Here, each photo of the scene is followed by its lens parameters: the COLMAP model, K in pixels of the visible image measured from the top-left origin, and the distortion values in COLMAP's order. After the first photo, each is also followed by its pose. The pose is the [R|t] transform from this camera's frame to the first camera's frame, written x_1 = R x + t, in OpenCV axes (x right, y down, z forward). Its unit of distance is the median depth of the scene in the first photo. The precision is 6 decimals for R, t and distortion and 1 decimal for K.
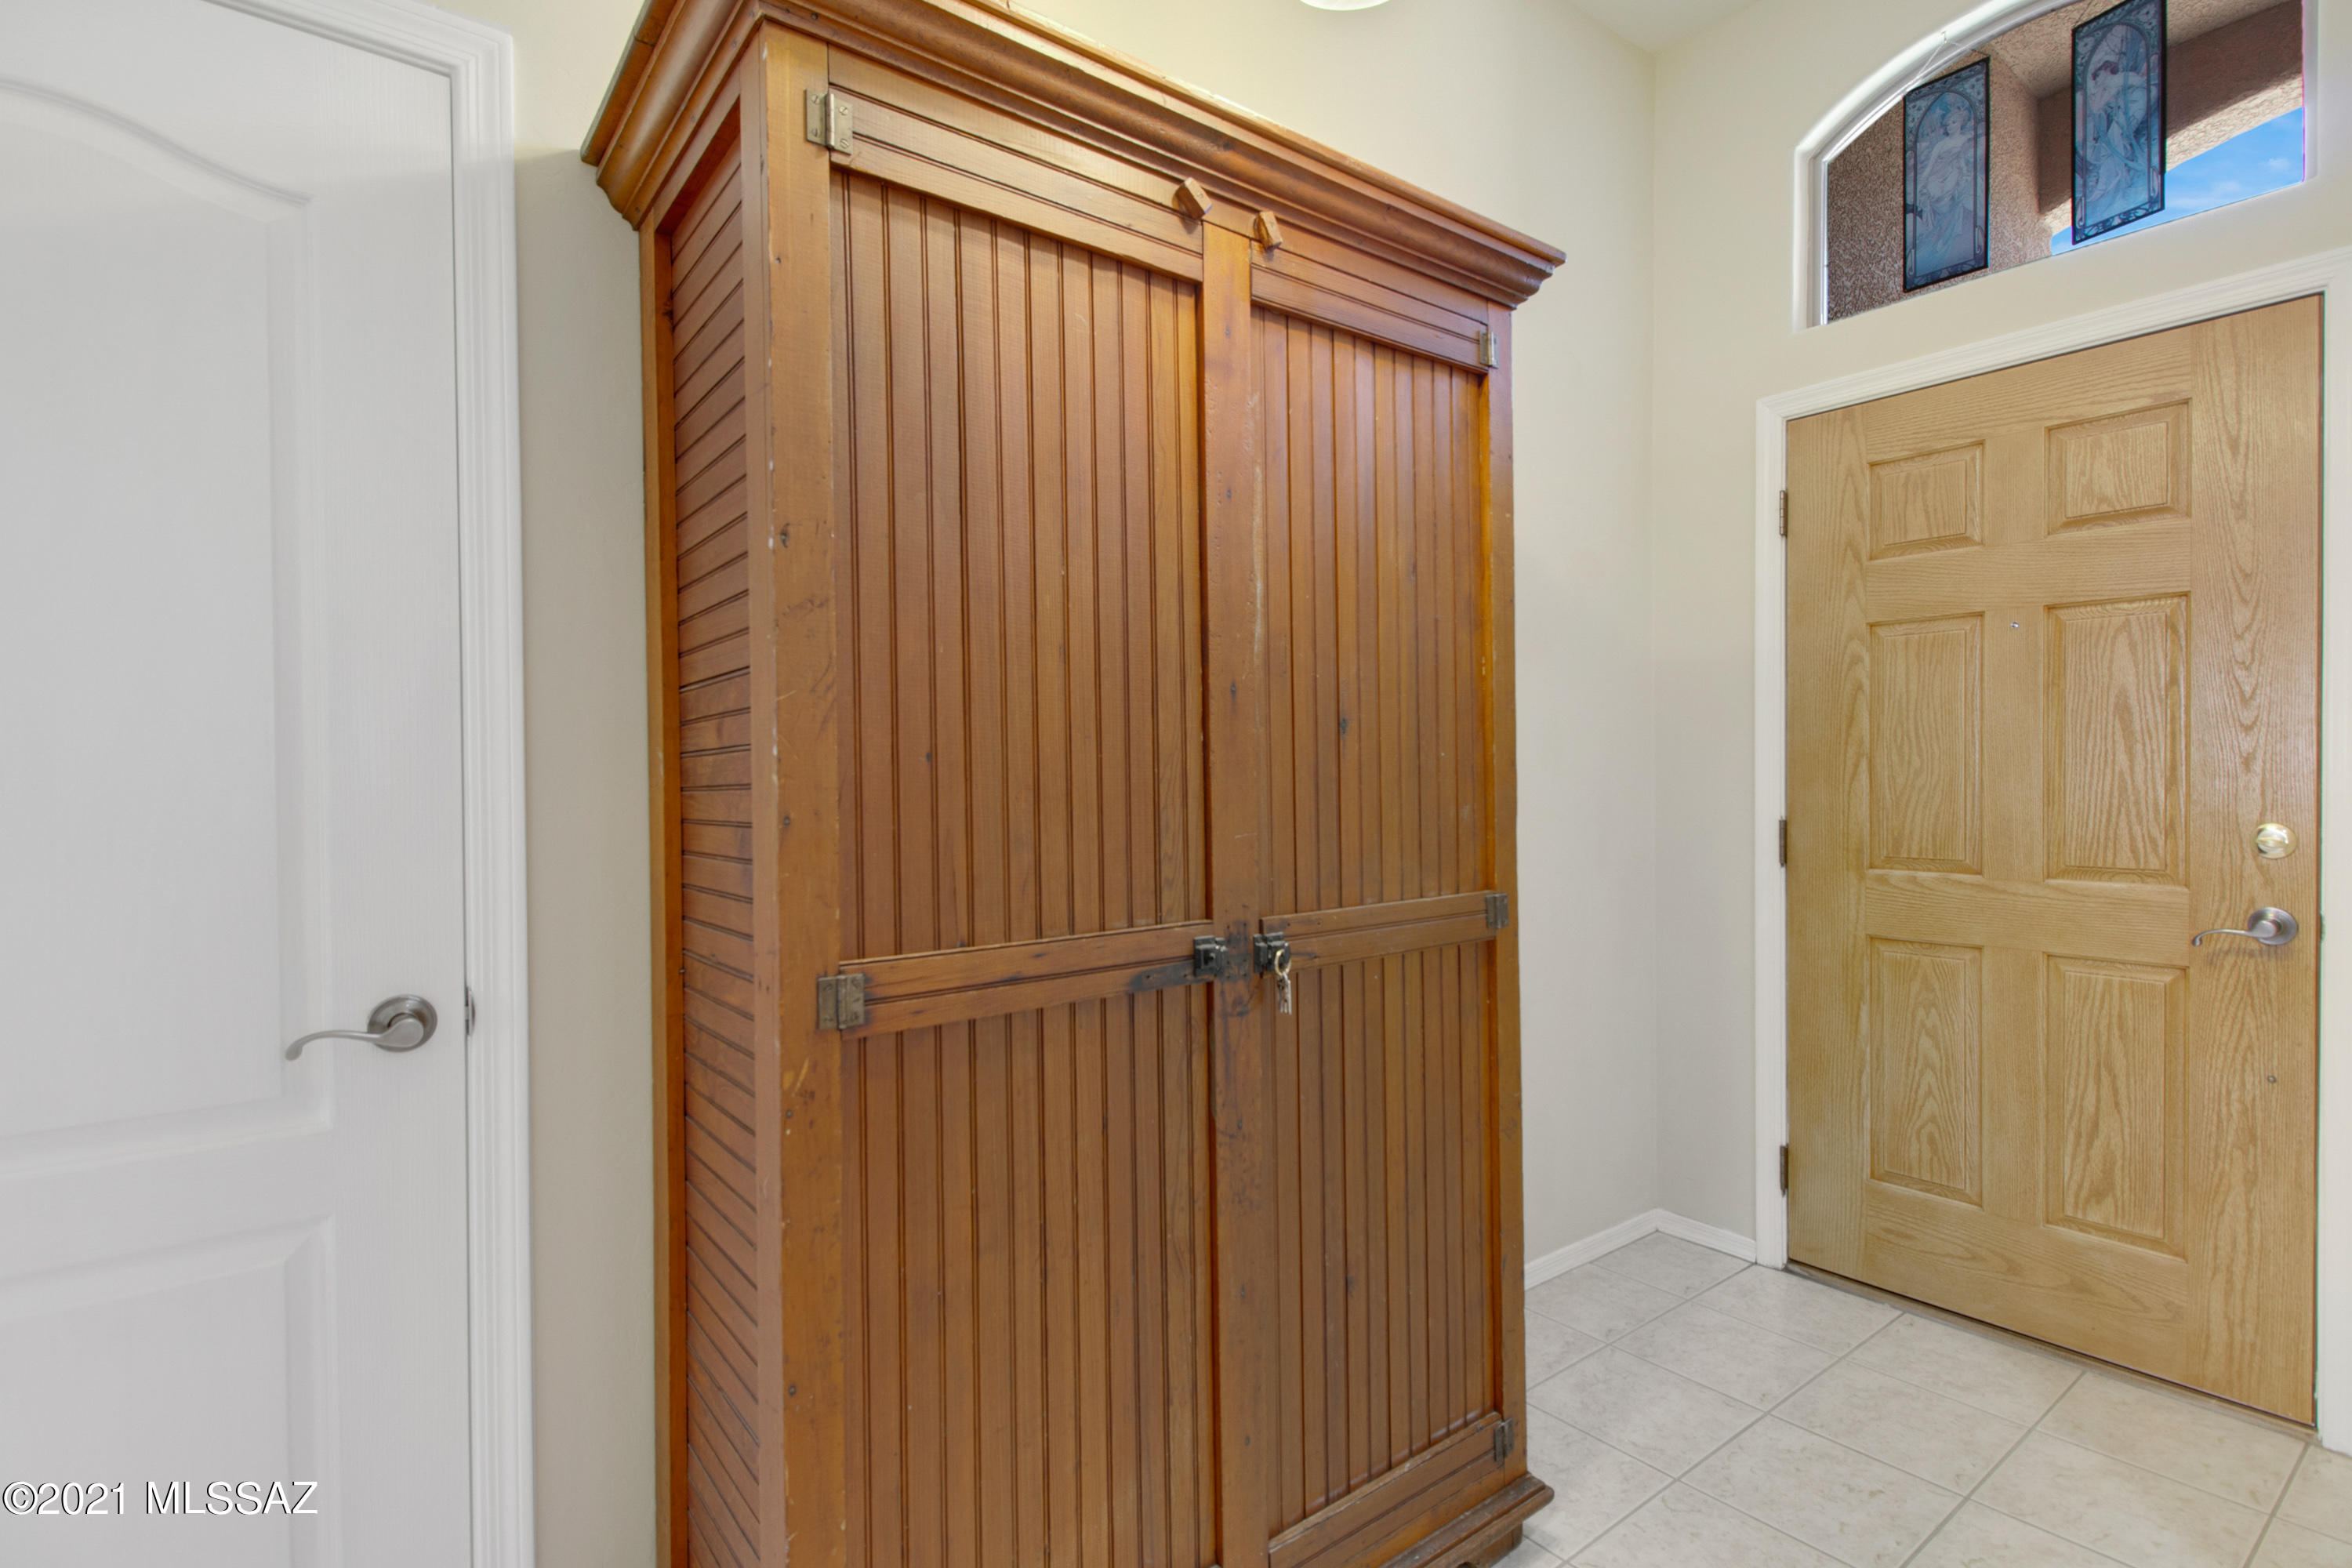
lens RADIAL K [[1092.1, 0, 1189.5], [0, 1092.1, 786.5], [0, 0, 1]] dist [0.003643, -0.000297]
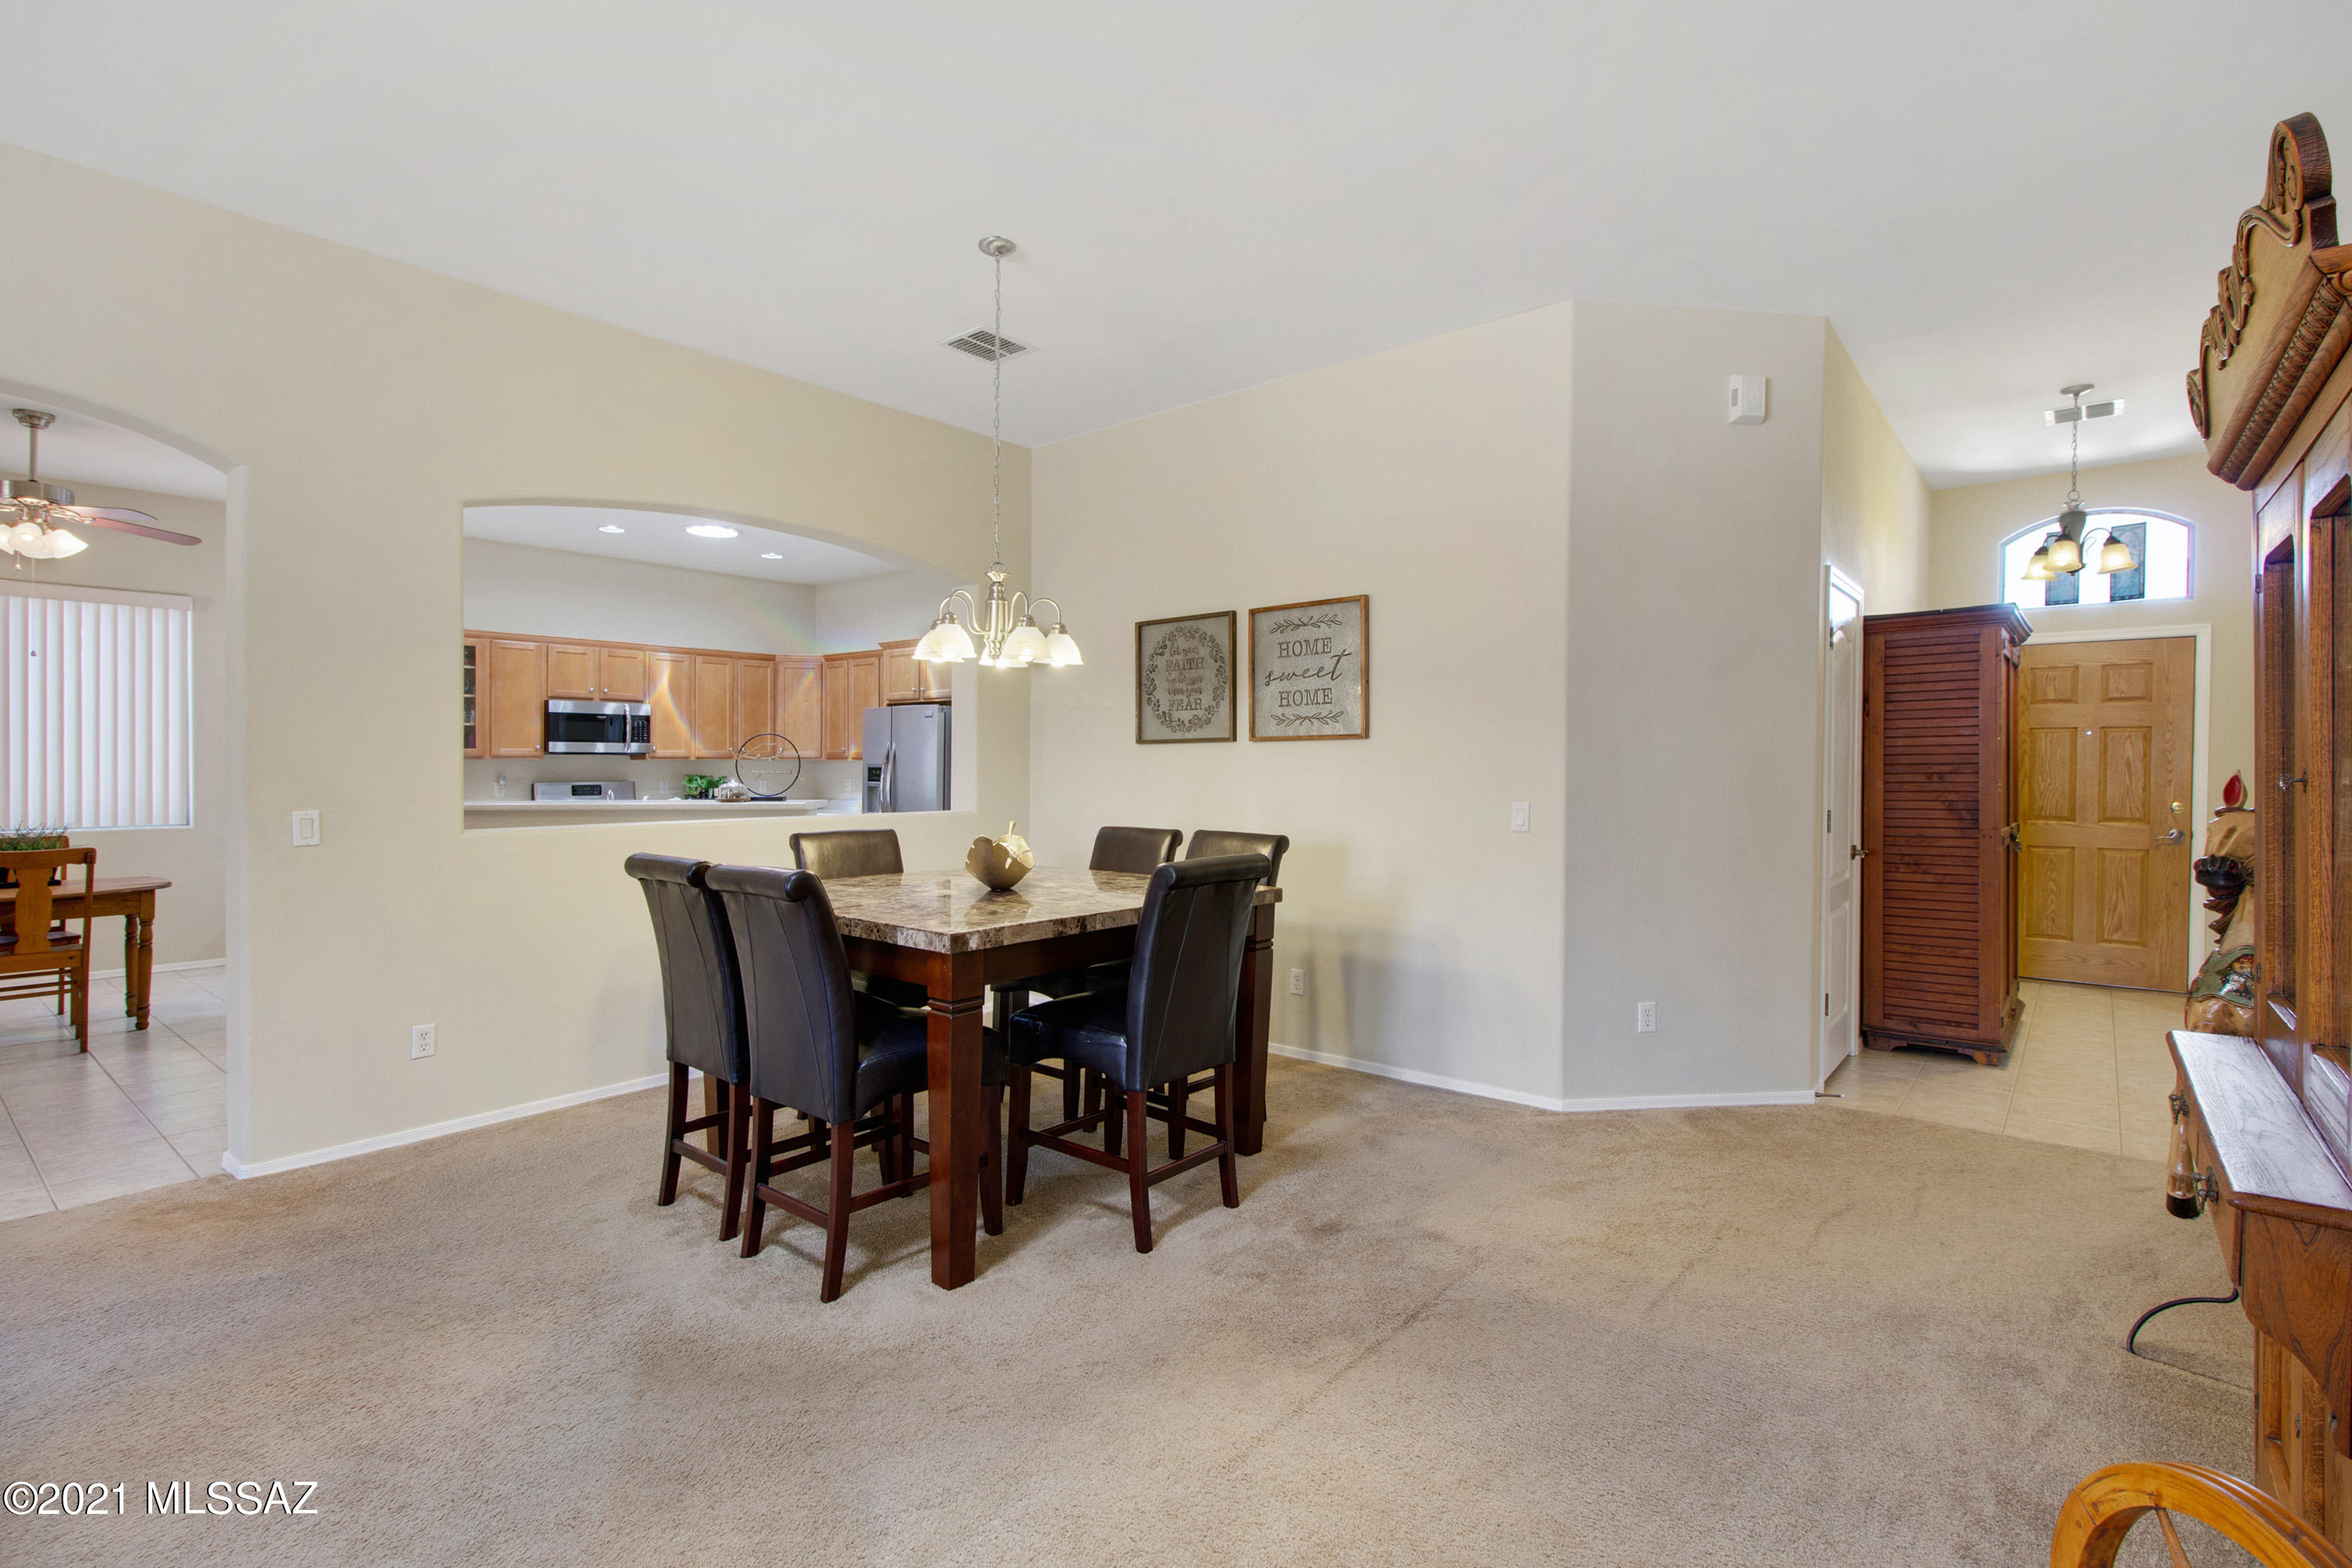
lens RADIAL K [[1092.1, 0, 1158.0], [0, 1092.1, 781.0], [0, 0, 1]] dist [0.003643, -0.000297]
pose [[0.971243, 0.008919, 0.237923, -2.404361], [-0.008052, 0.999957, -0.004616, 0.010150], [-0.237953, 0.002567, 0.971273, -1.254731]]
